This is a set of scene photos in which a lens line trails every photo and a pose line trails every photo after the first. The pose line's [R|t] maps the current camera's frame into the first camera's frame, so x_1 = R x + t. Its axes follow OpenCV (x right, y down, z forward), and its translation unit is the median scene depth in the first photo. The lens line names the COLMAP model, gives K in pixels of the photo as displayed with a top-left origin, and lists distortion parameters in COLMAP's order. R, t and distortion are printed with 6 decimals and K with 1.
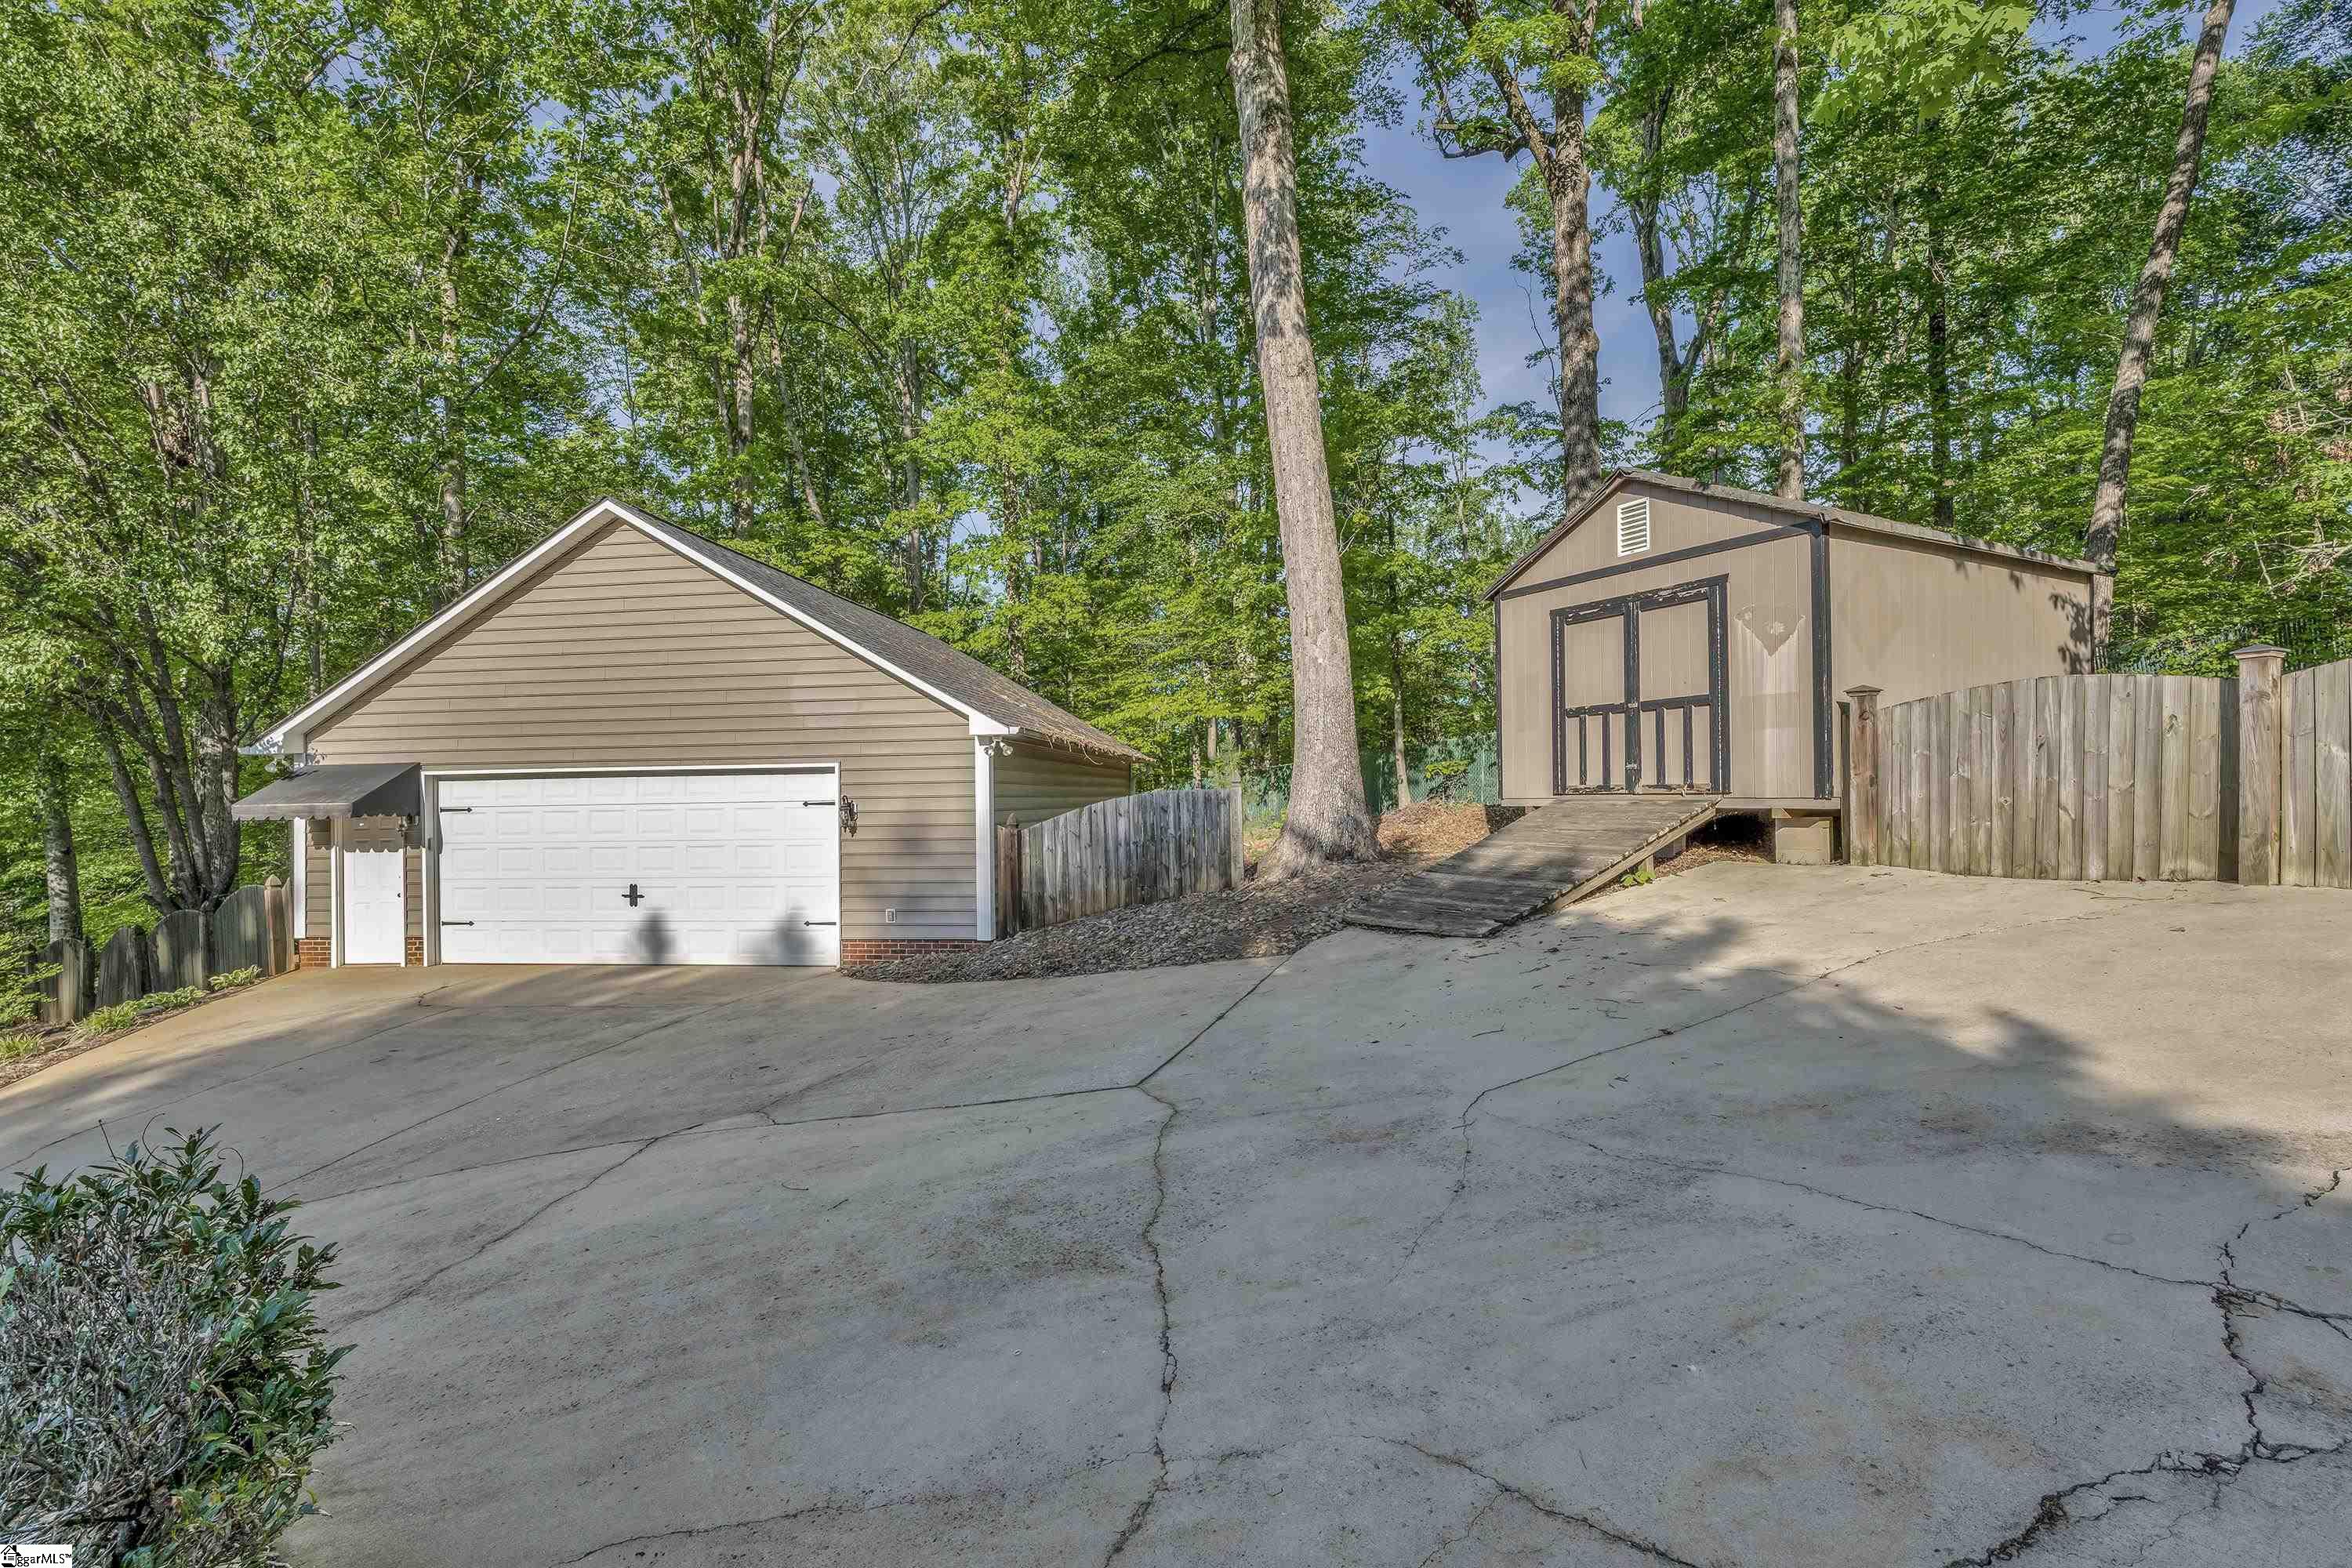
lens RADIAL K [[1027.2, 0, 1174.7], [0, 1027.2, 786.9], [0, 0, 1]] dist [-0.002795, -0.000180]
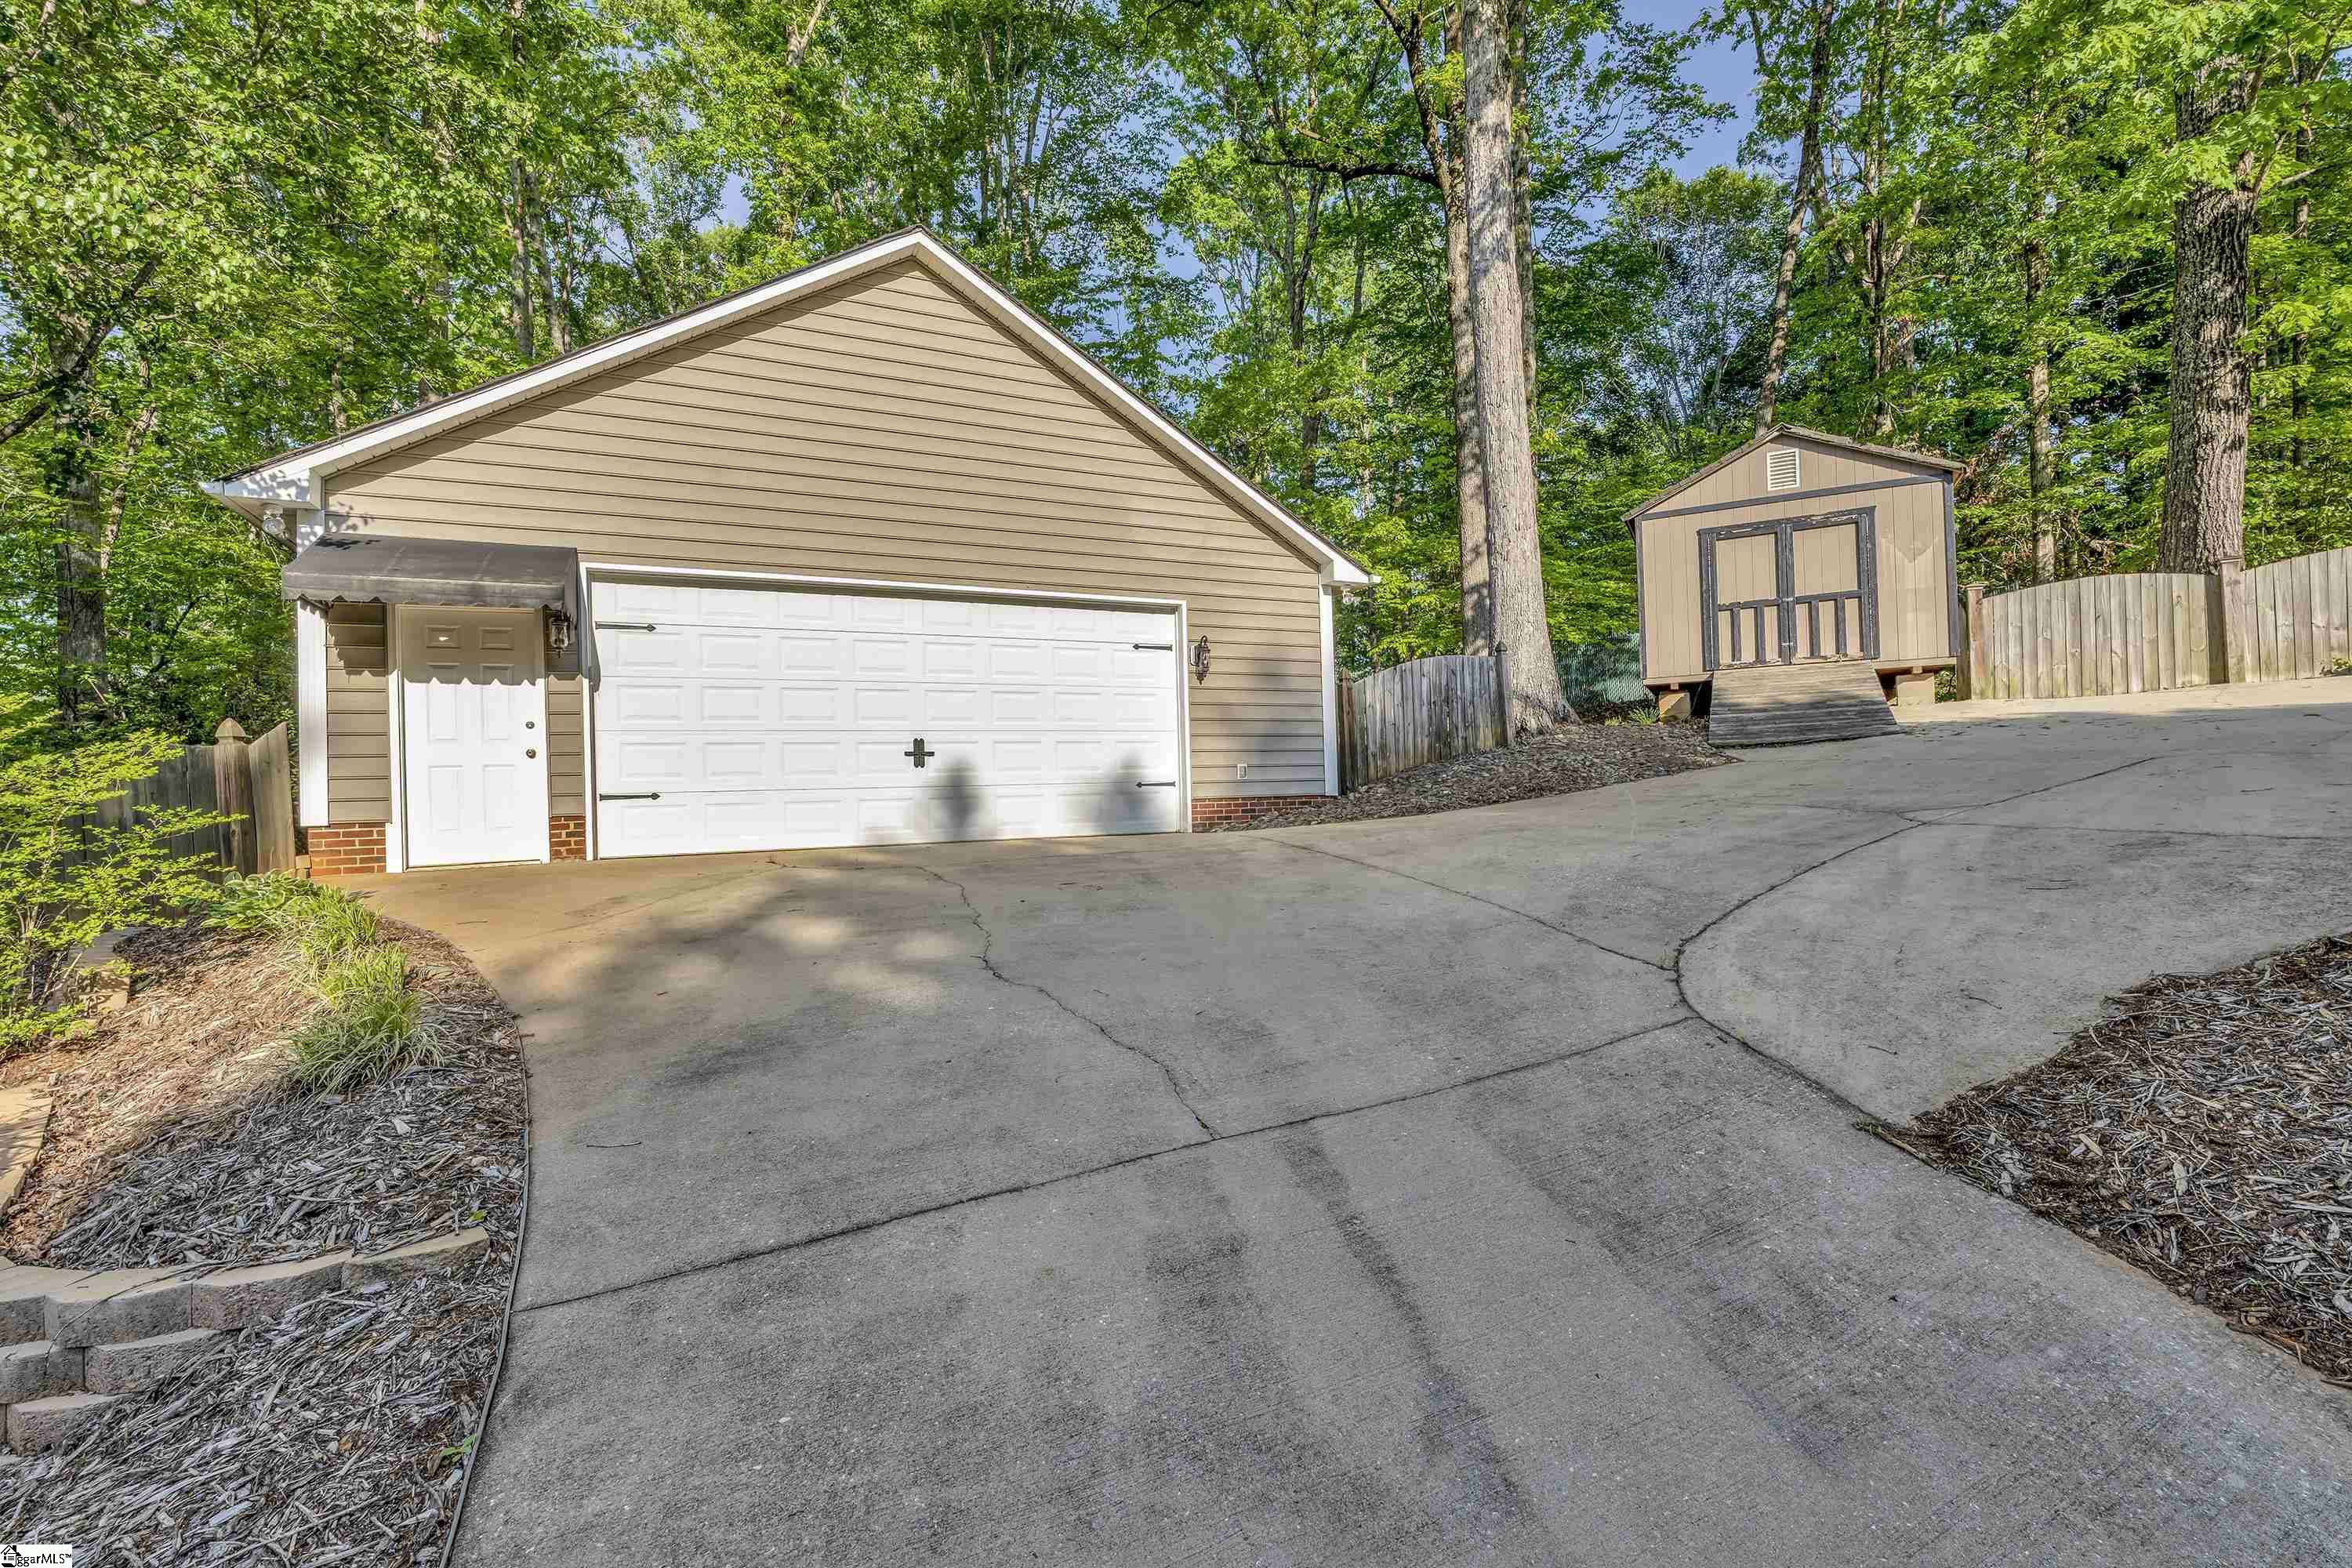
lens RADIAL K [[1048.2, 0, 1176.1], [0, 1048.2, 780.3], [0, 0, 1]] dist [-0.003623, -0.000149]
pose [[0.832808, 0.002723, 0.553556, -0.849312], [0.011542, 0.999685, -0.022283, 0.154341], [-0.553442, 0.024946, 0.832514, 0.259846]]
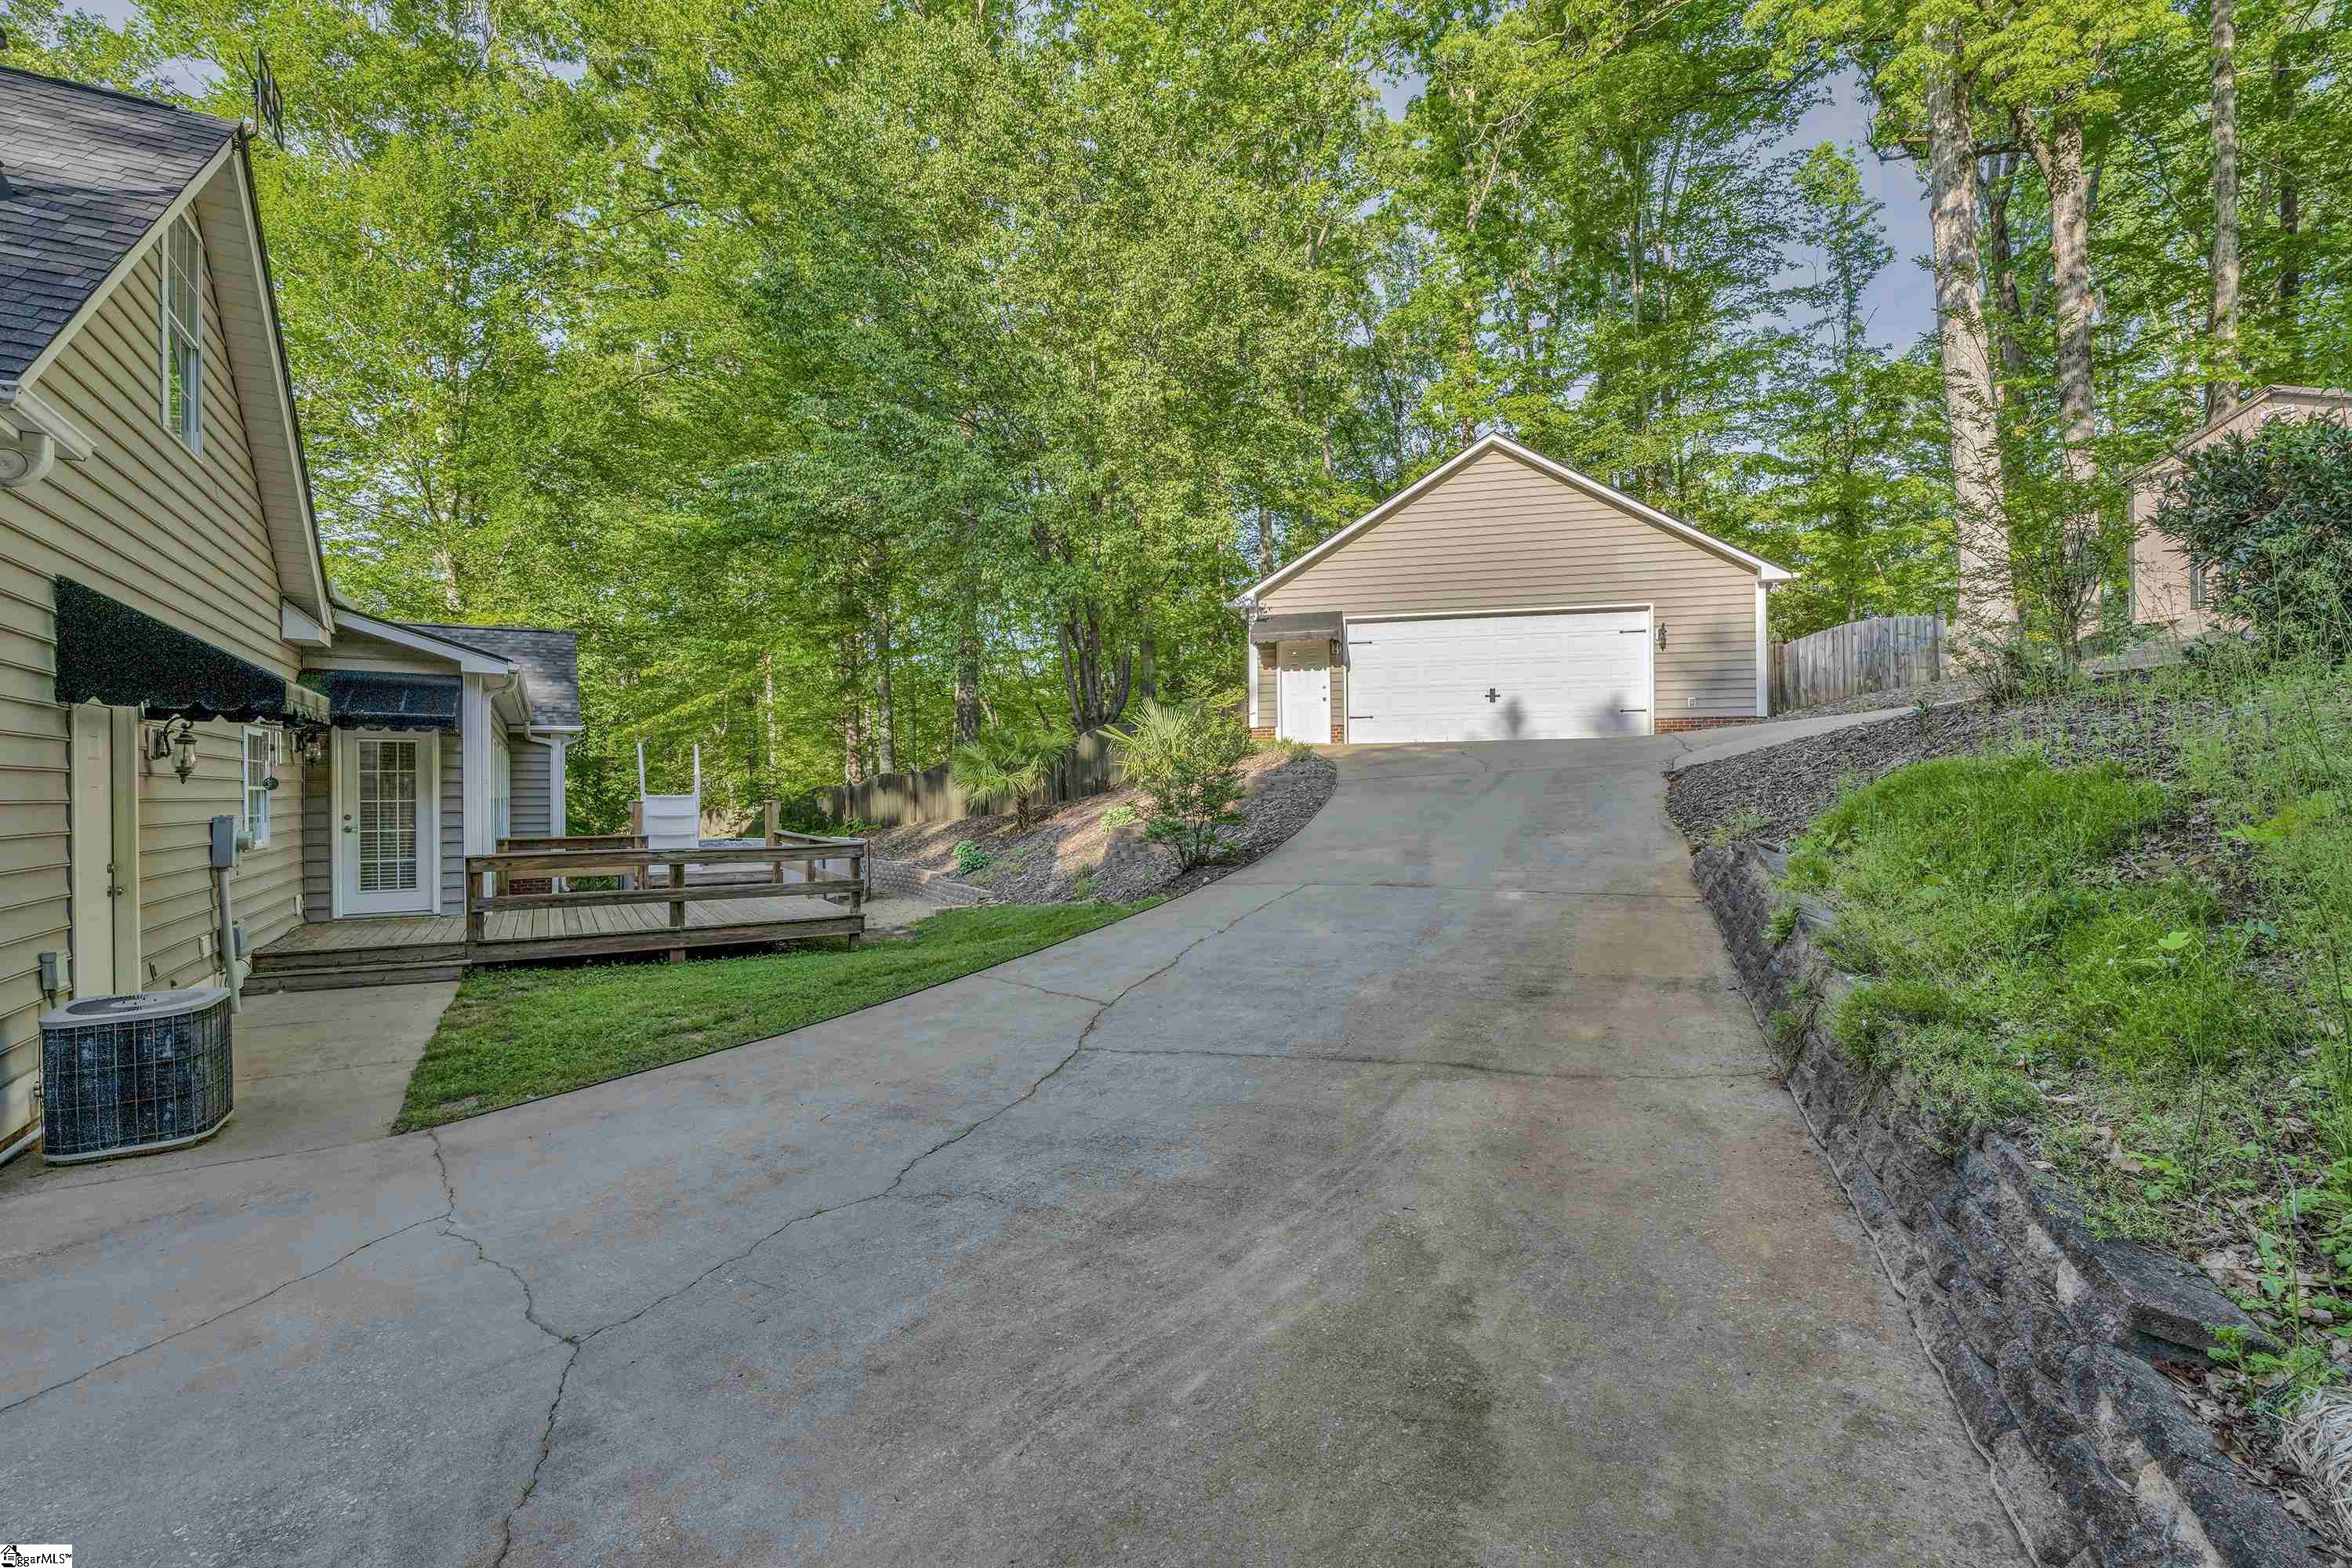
lens RADIAL K [[1007.4, 0, 1159.5], [0, 1007.4, 783.6], [0, 0, 1]] dist [0.001831, 0.000974]
pose [[0.995083, 0.007016, -0.098795, -0.925944], [-0.005622, 0.999881, 0.014380, 0.232961], [0.098884, -0.013754, 0.995004, -0.583770]]
